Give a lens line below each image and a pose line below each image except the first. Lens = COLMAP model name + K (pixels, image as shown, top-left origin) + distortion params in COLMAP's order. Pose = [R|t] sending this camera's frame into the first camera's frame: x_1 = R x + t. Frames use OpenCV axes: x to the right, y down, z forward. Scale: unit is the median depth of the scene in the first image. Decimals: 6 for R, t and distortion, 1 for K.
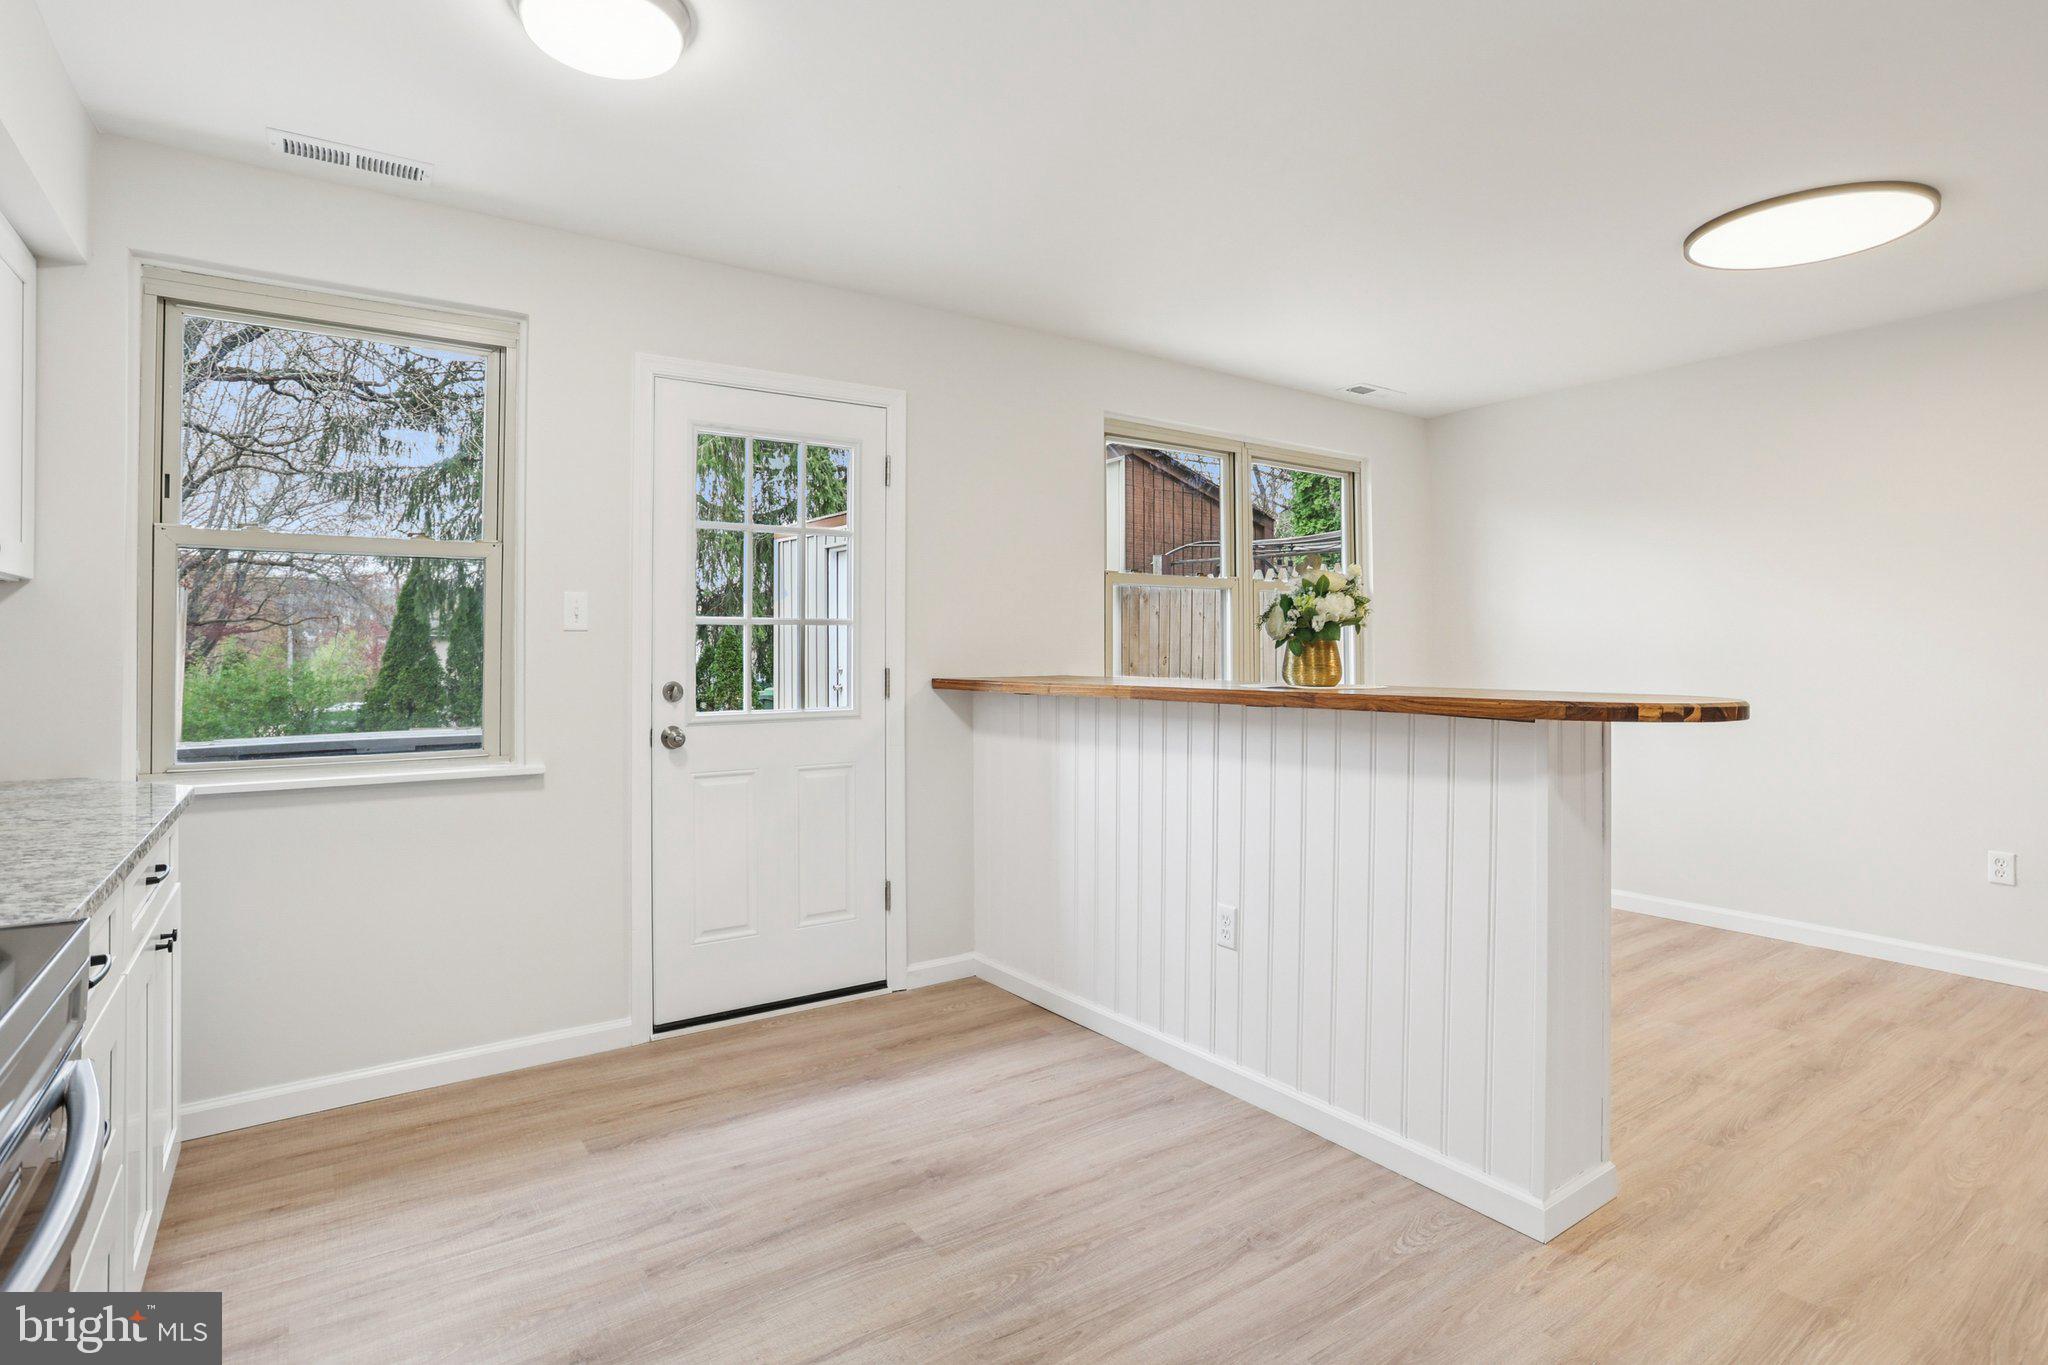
lens RADIAL K [[1035.4, 0, 974.1], [0, 1035.4, 636.5], [0, 0, 1]] dist [-0.004834, 0.002523]
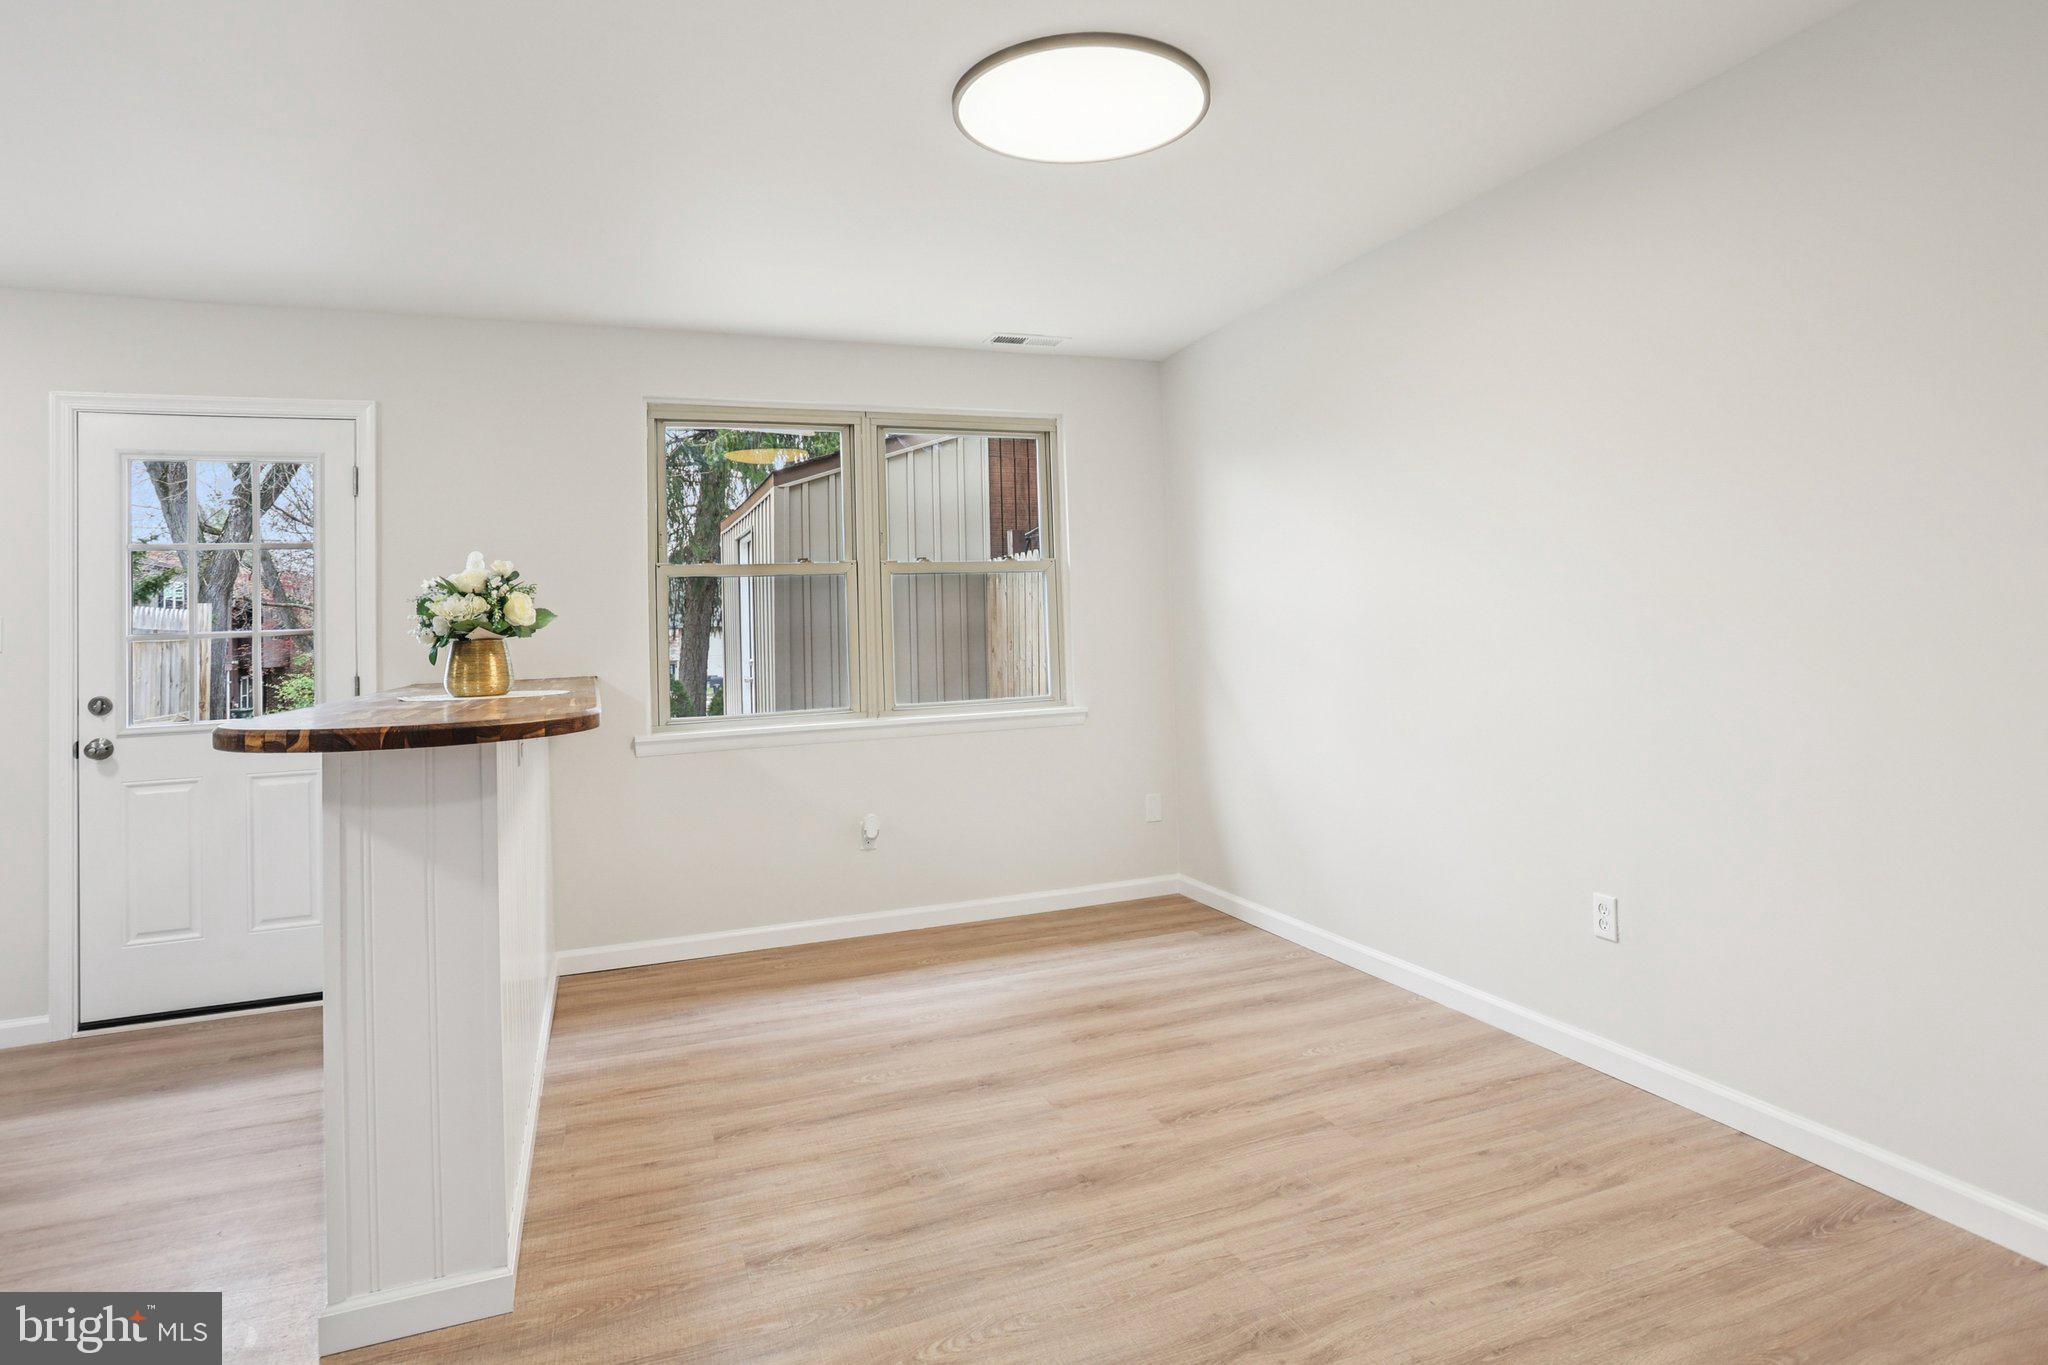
lens RADIAL K [[1035.4, 0, 991.0], [0, 1035.4, 583.8], [0, 0, 1]] dist [-0.004834, 0.002523]
pose [[0.965684, -0.045824, -0.255645, 0.864790], [0.038852, 0.998724, -0.032261, -0.001993], [0.256797, 0.021222, 0.966232, 0.206078]]
